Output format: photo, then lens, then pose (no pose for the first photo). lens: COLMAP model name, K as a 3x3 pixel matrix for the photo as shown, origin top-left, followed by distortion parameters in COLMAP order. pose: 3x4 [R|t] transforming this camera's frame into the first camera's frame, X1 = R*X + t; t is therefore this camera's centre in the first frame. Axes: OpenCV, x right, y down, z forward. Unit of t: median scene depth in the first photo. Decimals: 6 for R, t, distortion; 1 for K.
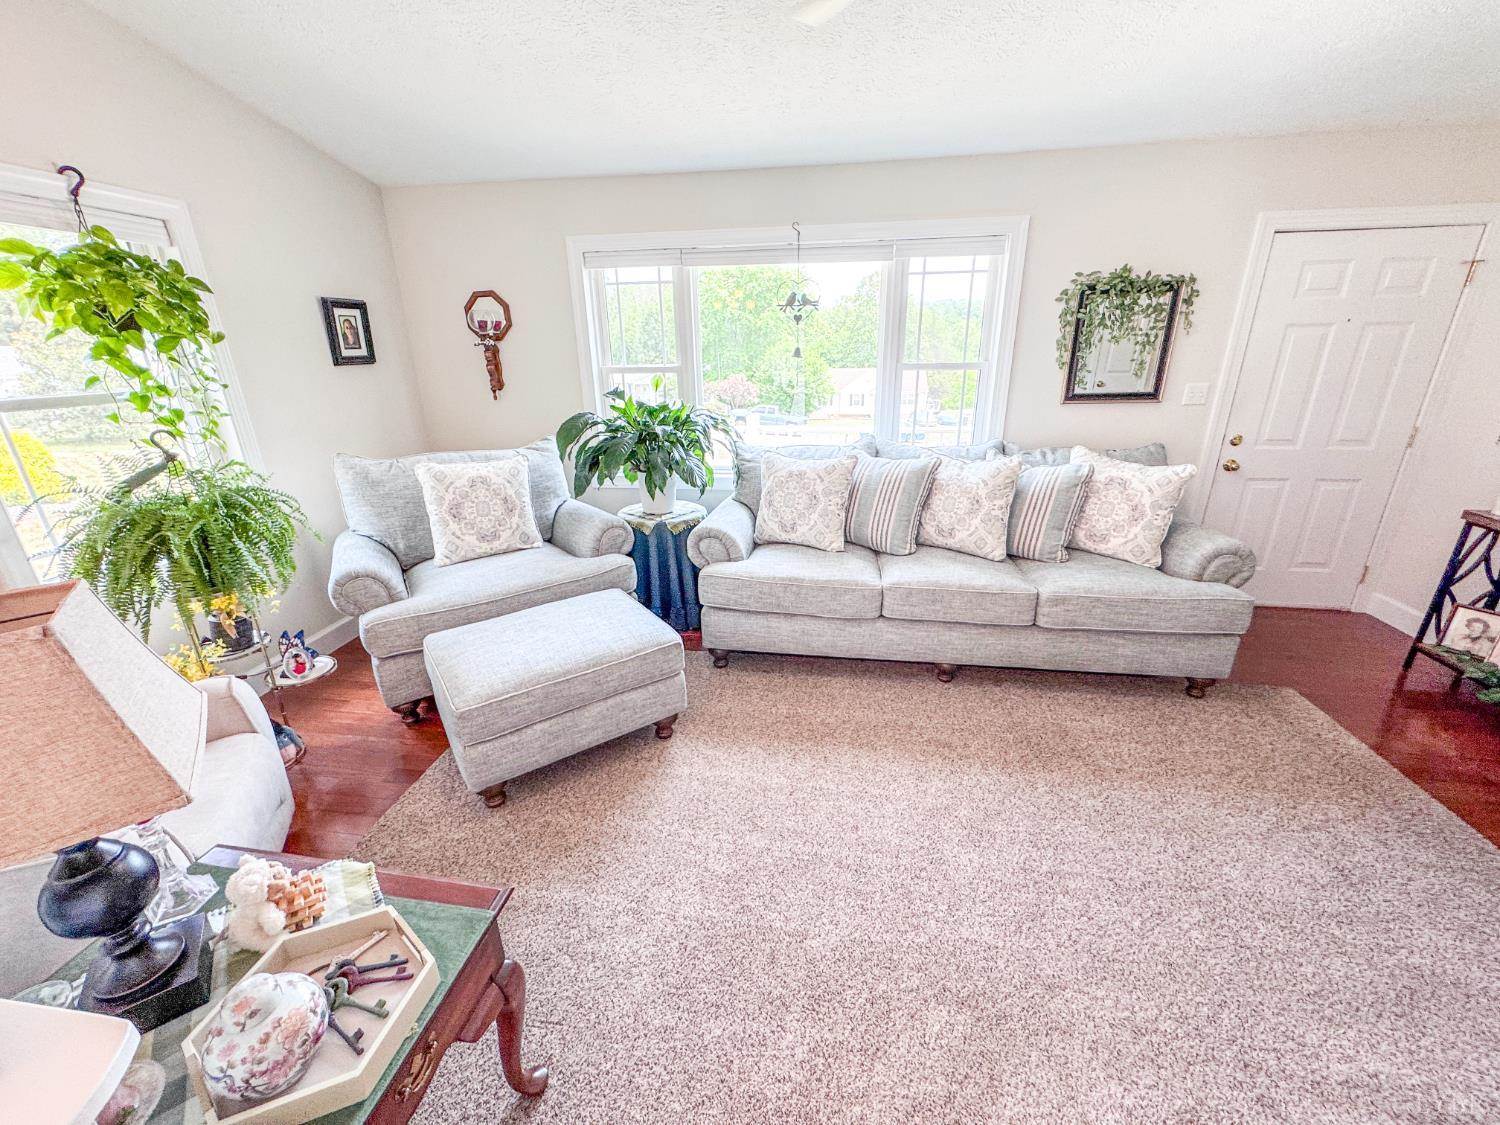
lens RADIAL K [[599.4, 0, 746.3], [0, 599.4, 562.3], [0, 0, 1]] dist [-0.002077, 0.000353]
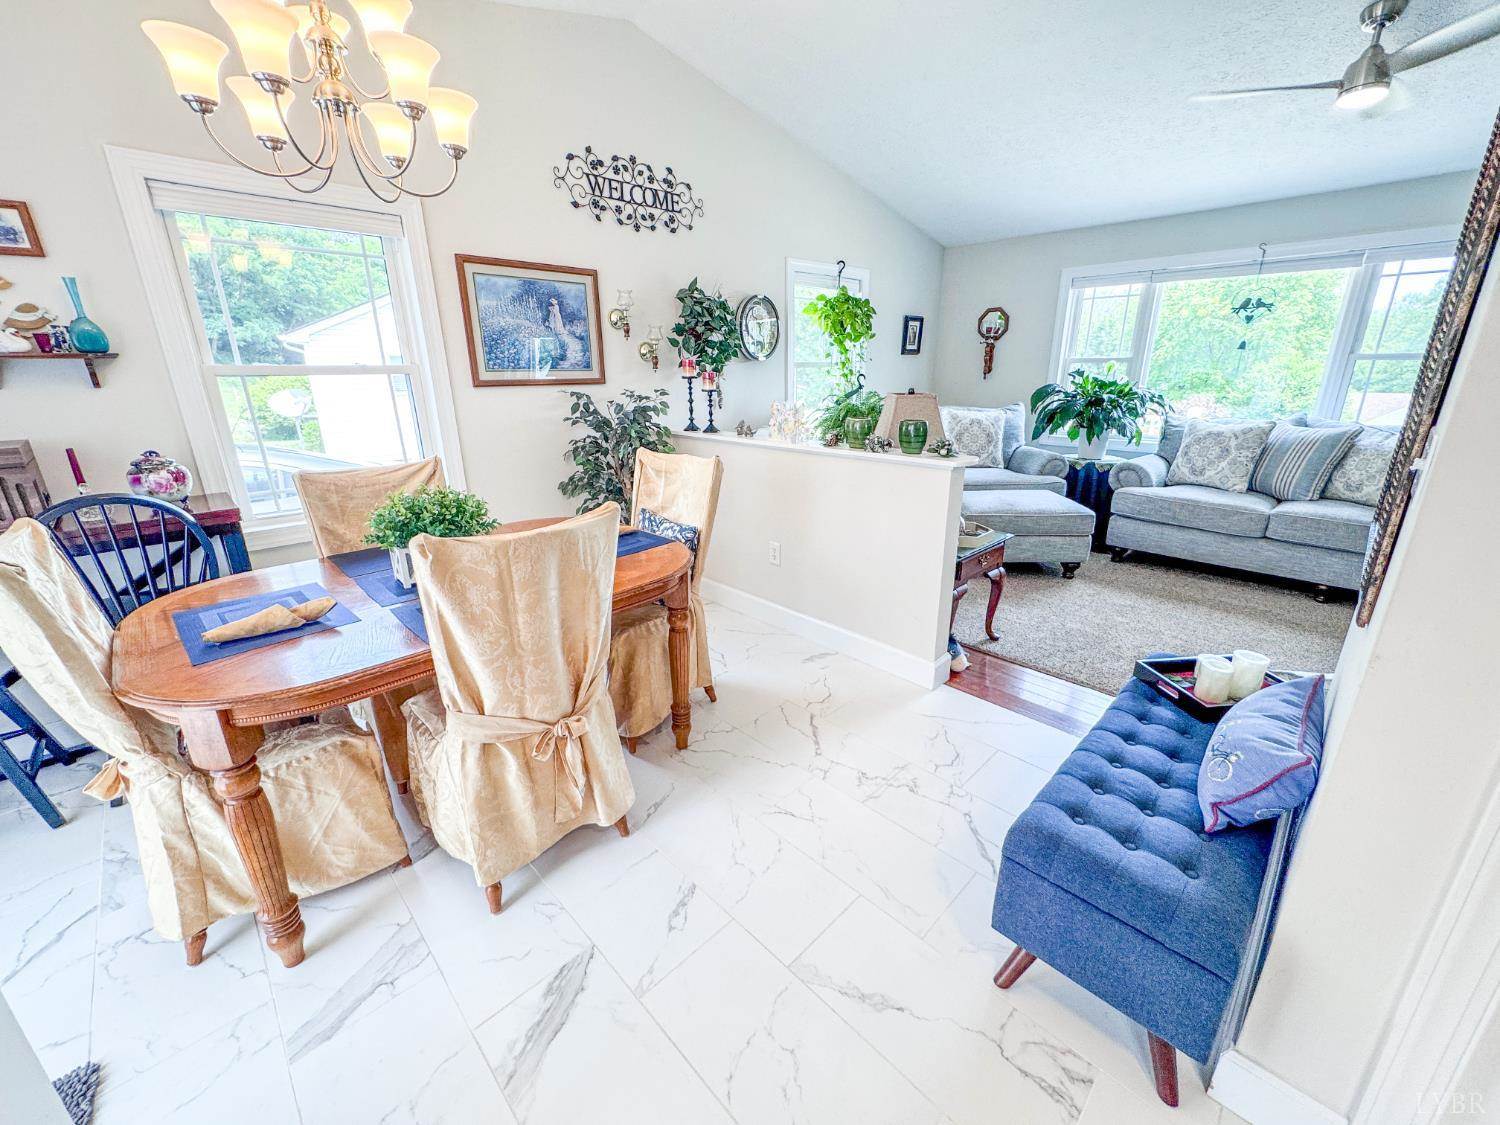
lens RADIAL K [[599.4, 0, 748.7], [0, 599.4, 561.9], [0, 0, 1]] dist [-0.002077, 0.000353]
pose [[0.796512, 0.196165, -0.571916, 0.074639], [-0.209965, 0.976780, 0.042611, 0.290800], [0.566994, 0.086142, 0.819205, -0.650413]]
